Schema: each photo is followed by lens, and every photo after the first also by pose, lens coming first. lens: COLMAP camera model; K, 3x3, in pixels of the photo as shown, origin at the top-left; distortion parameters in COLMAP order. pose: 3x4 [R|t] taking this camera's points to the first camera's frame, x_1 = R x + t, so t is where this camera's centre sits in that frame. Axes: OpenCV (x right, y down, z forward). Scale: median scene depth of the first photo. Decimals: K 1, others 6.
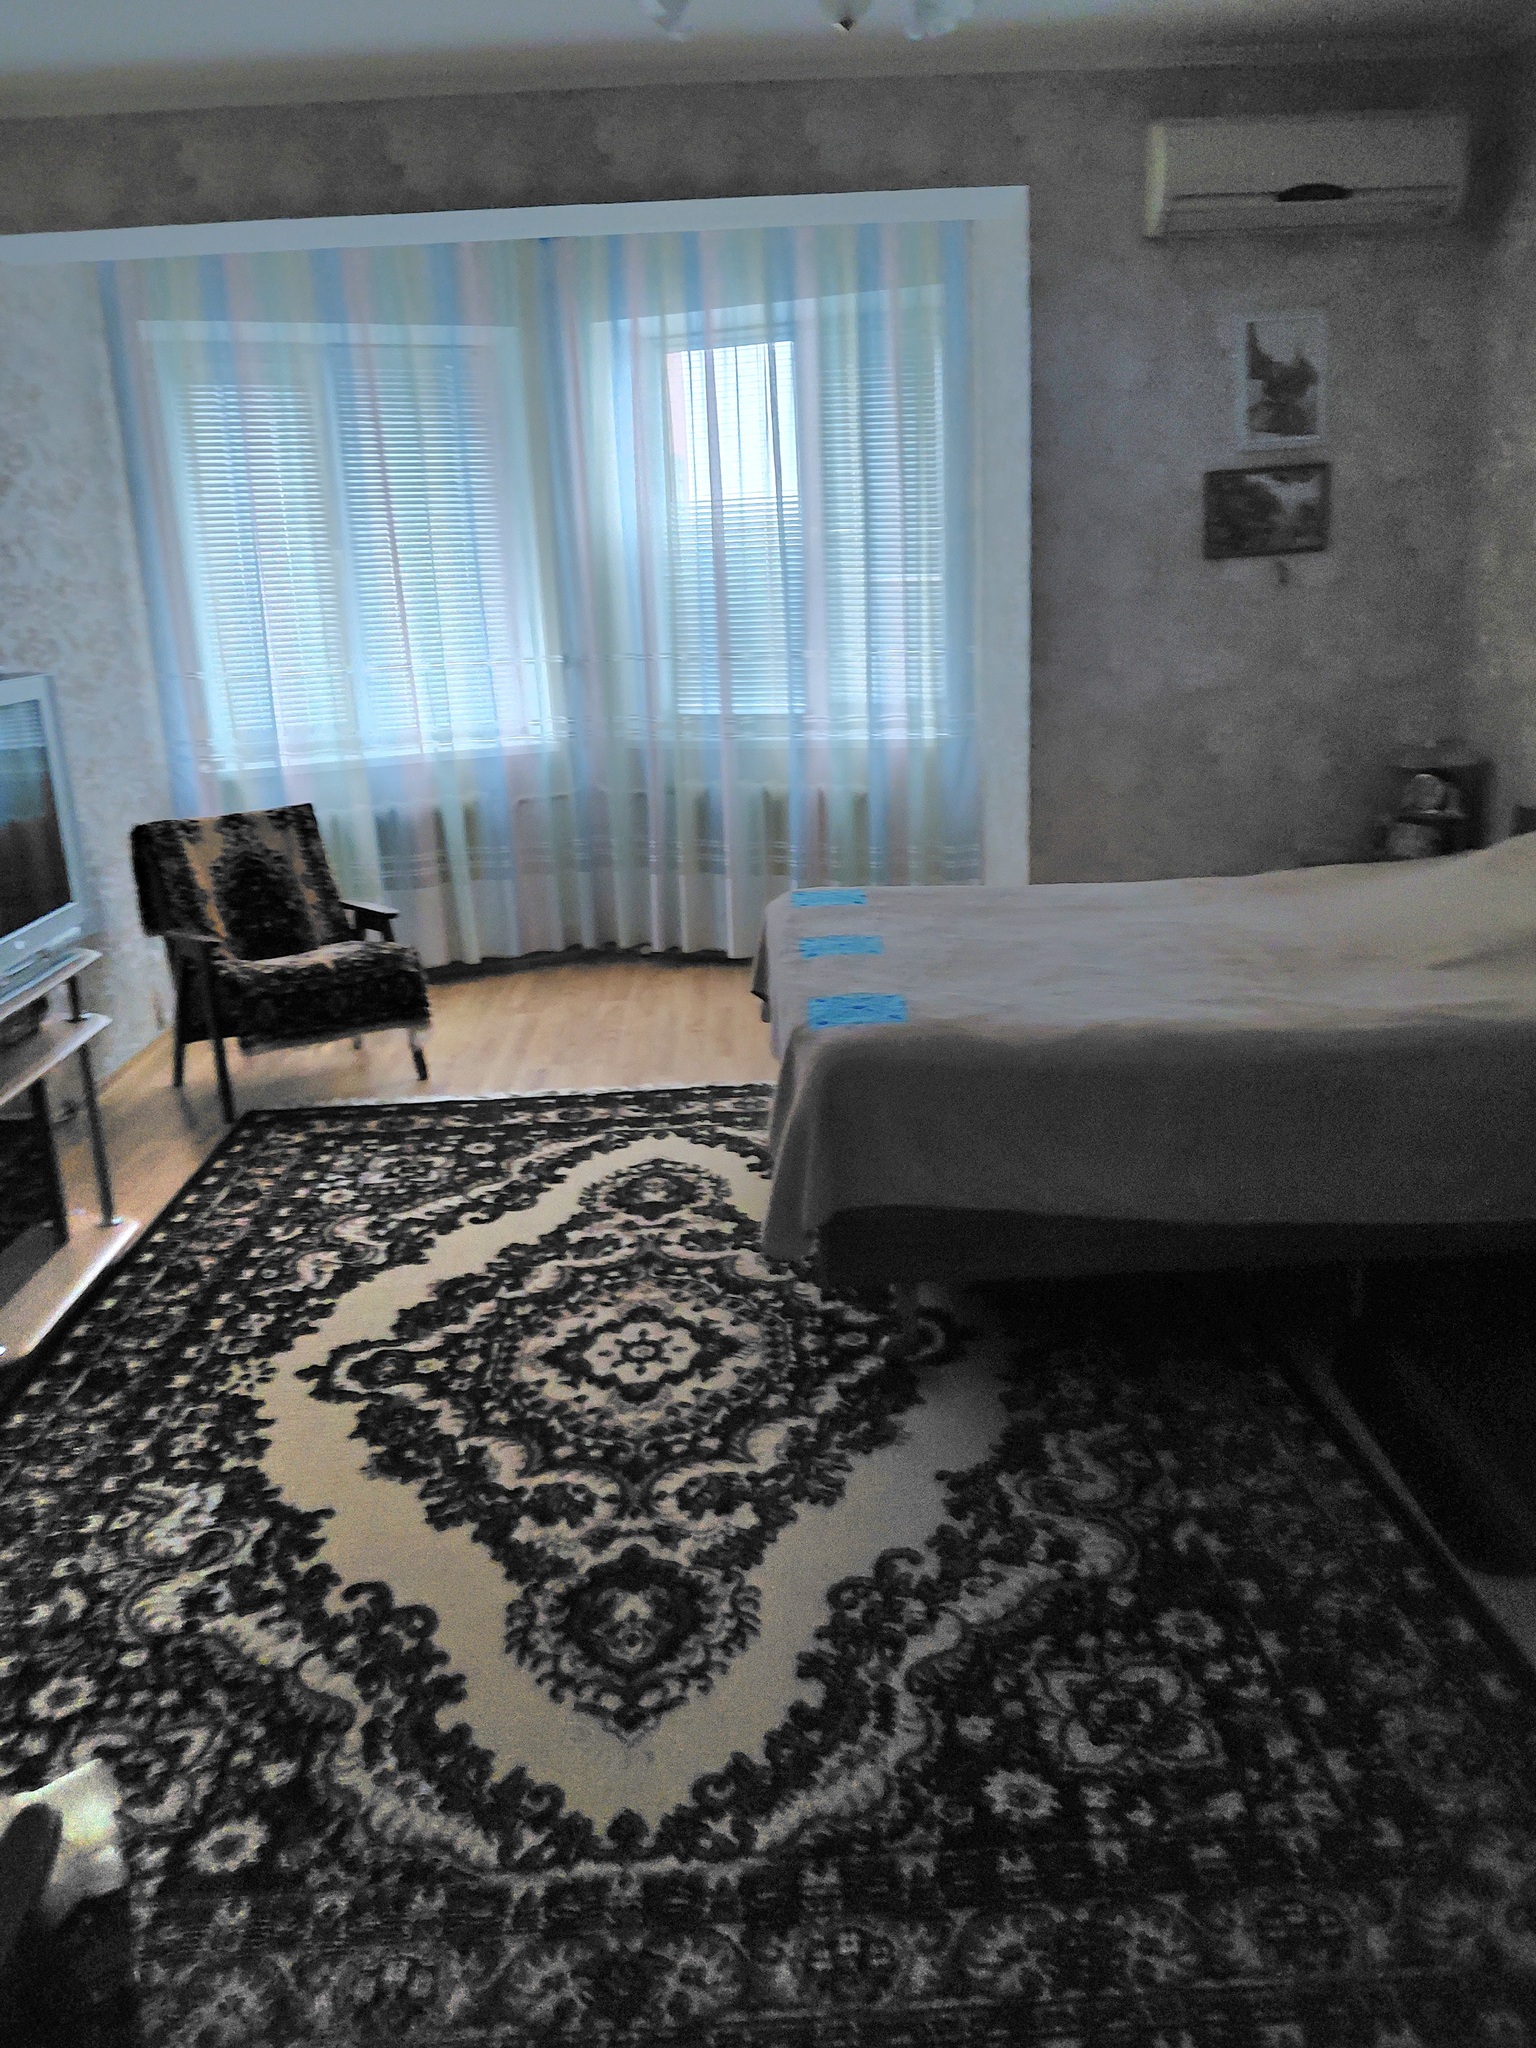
lens RADIAL K [[1682.9, 0, 773.9], [0, 1682.9, 1072.8], [0, 0, 1]] dist [0.118662, -0.322602]
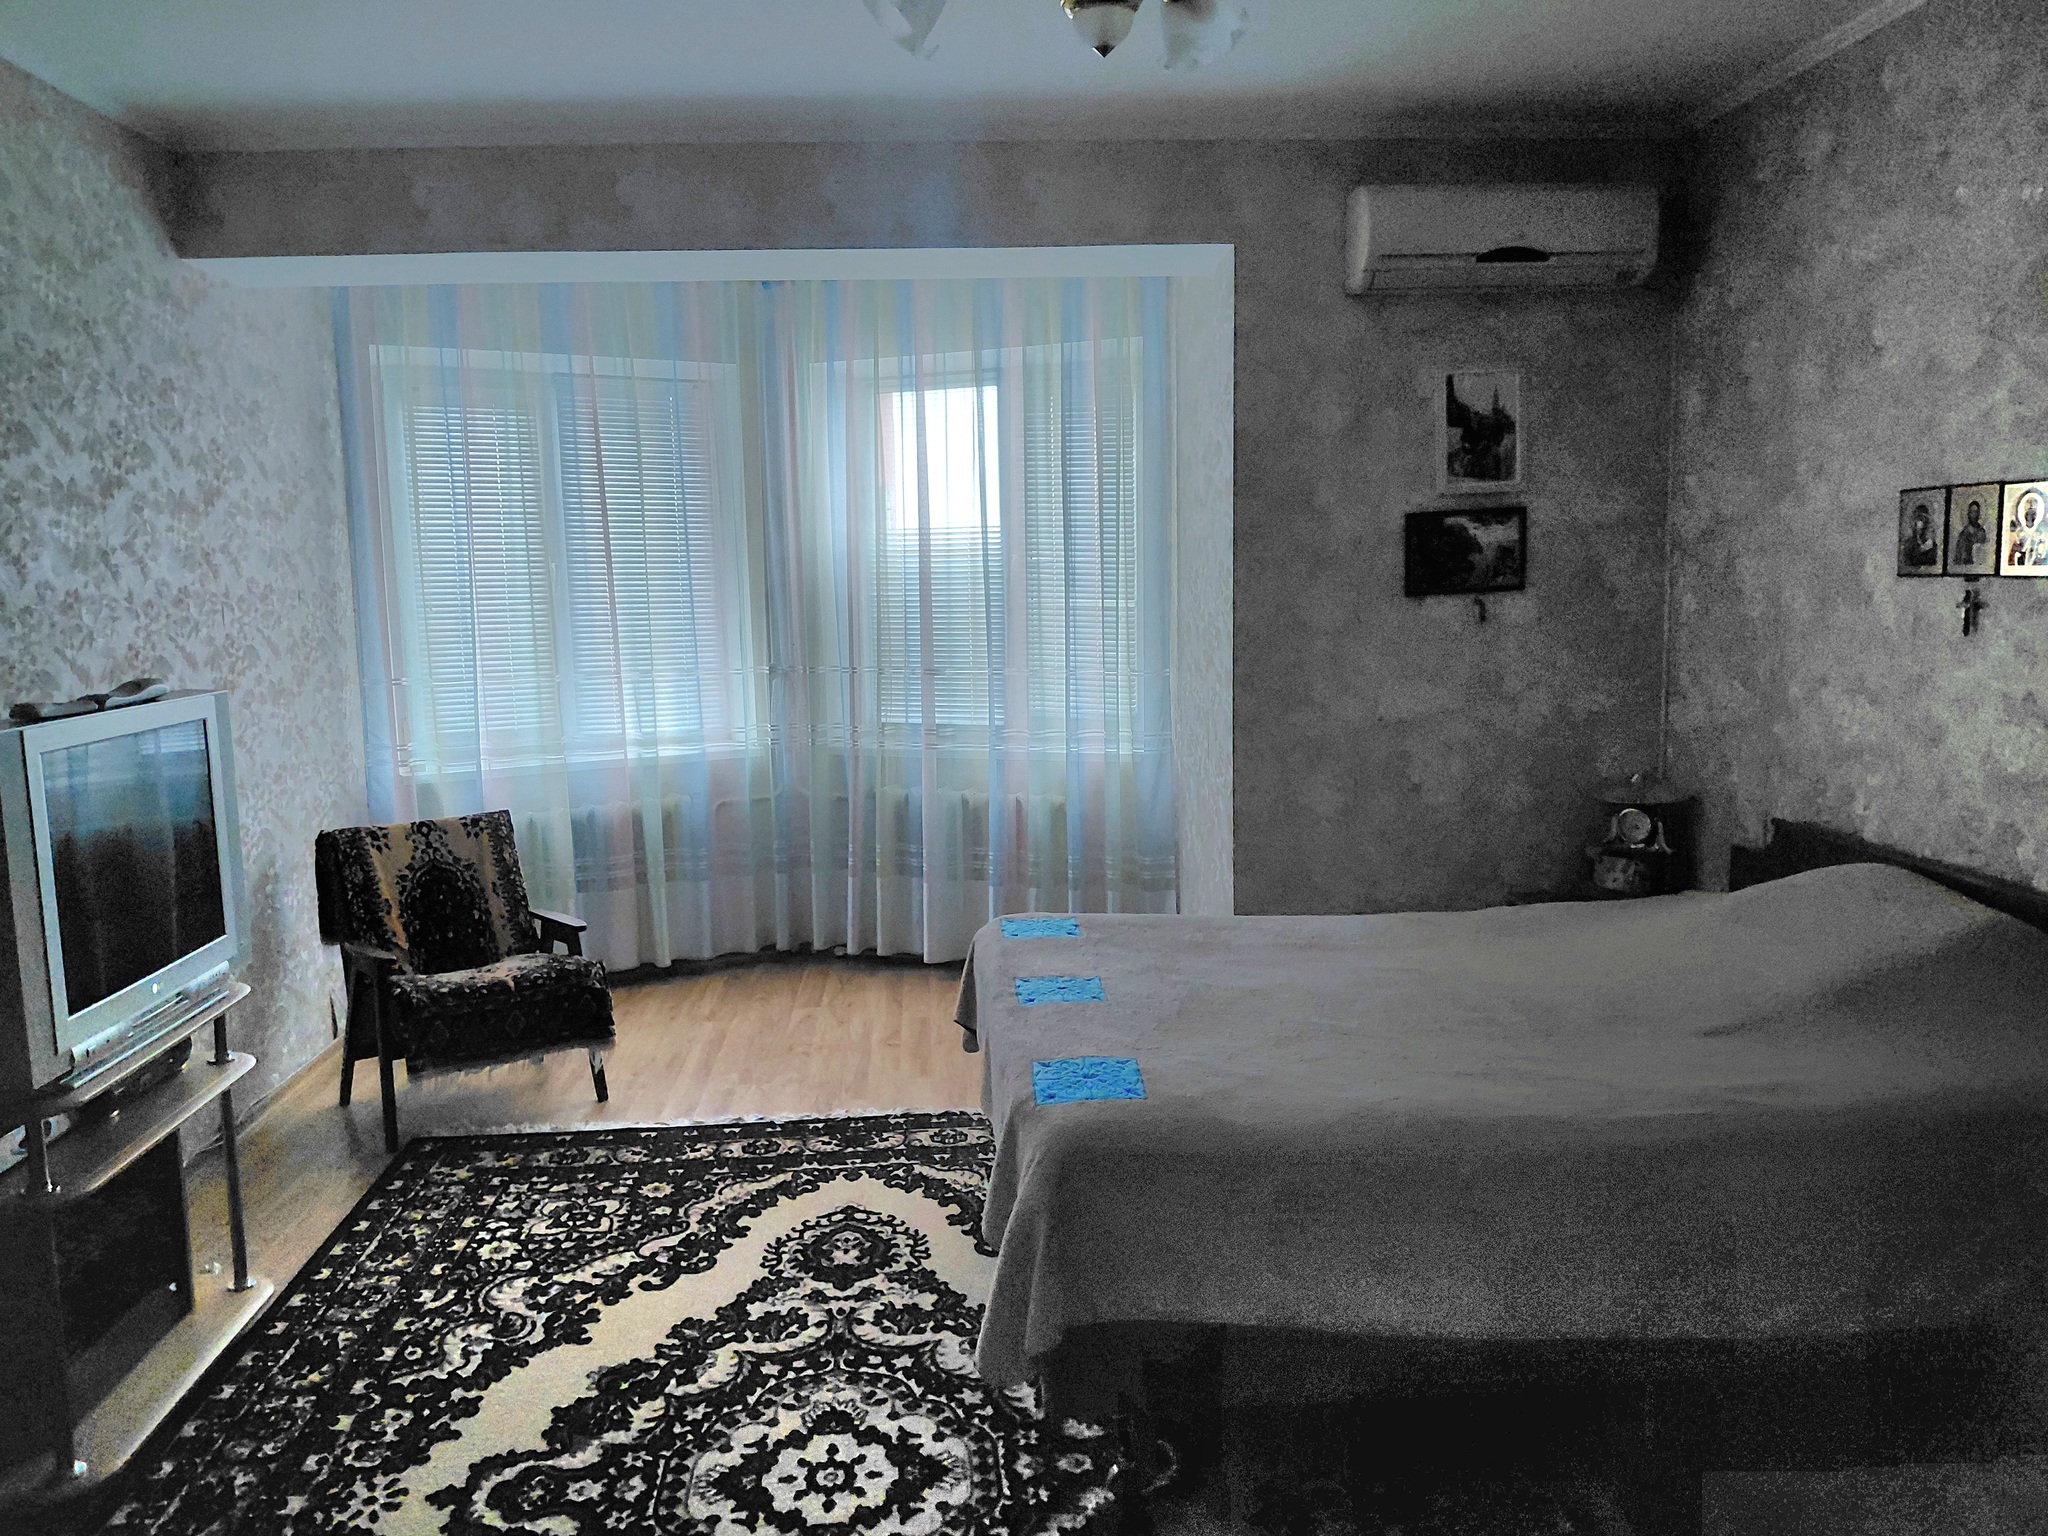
lens RADIAL K [[1539.9, 0, 1011.7], [0, 1539.9, 758.5], [0, 0, 1]] dist [0.078674, -0.263826]
pose [[0.999089, 0.019030, 0.038197, -0.017613], [-0.012189, 0.985030, -0.171951, -0.046644], [-0.040898, 0.171329, 0.984365, 0.120905]]
